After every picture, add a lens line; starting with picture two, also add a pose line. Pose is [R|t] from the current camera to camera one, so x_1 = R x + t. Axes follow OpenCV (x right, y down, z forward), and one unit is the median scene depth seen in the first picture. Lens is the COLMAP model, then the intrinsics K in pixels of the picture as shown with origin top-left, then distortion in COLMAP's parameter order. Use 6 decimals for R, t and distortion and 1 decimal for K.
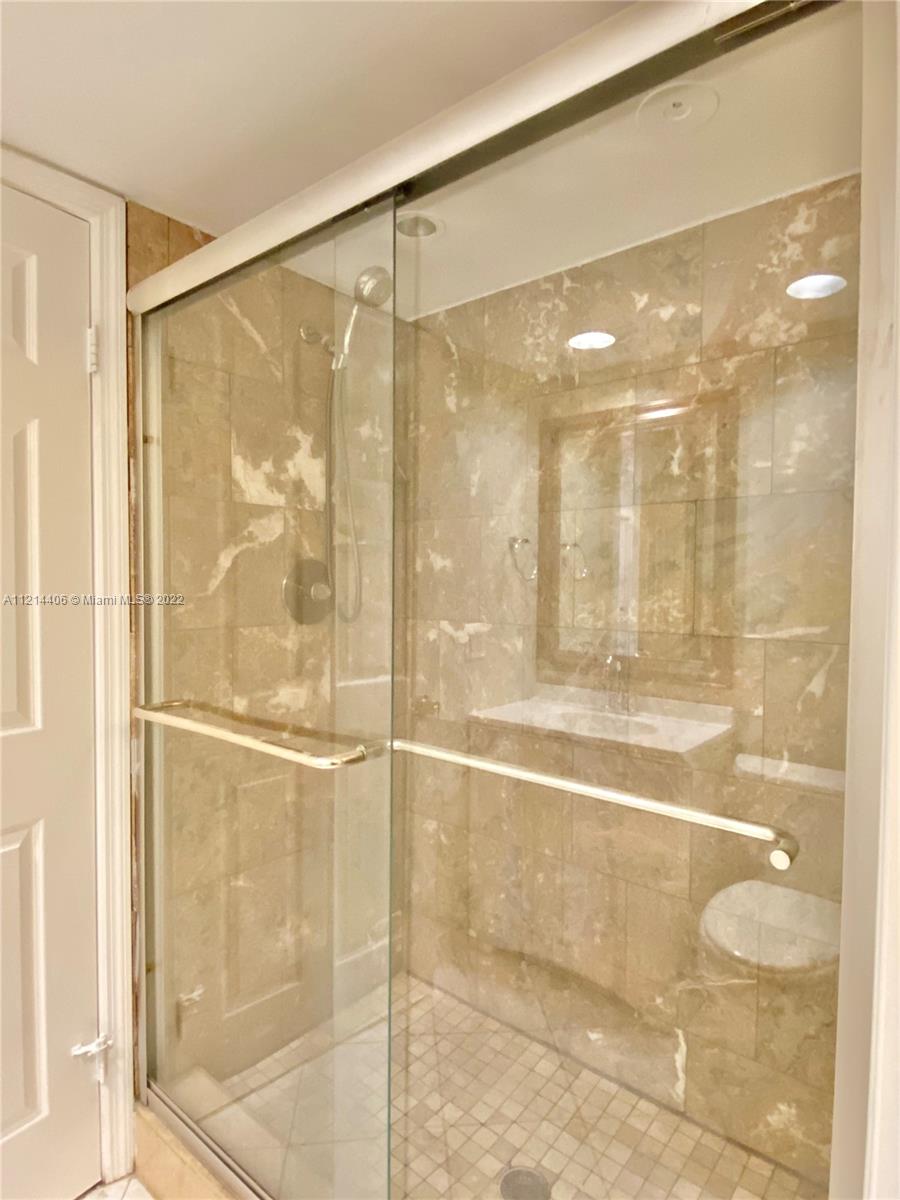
lens RADIAL K [[666.8, 0, 450.0], [0, 666.8, 600.0], [0, 0, 1]] dist [0.051418, -0.040513]
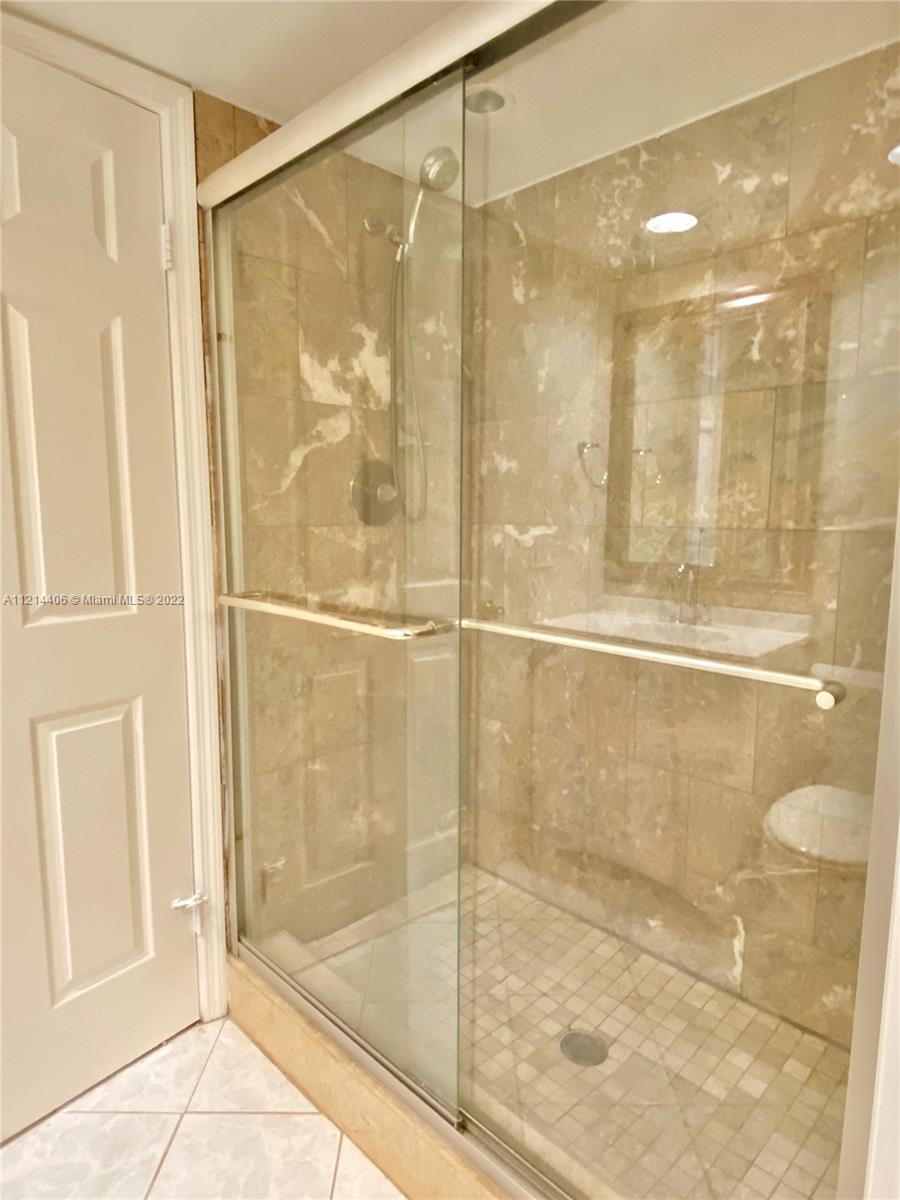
lens RADIAL K [[713.1, 0, 450.0], [0, 713.1, 600.0], [0, 0, 1]] dist [0.058868, -0.058112]
pose [[0.996157, 0.006323, -0.087352, -0.003888], [0.001479, 0.996034, 0.088961, 0.057501], [0.087568, -0.088748, 0.992197, -0.082328]]
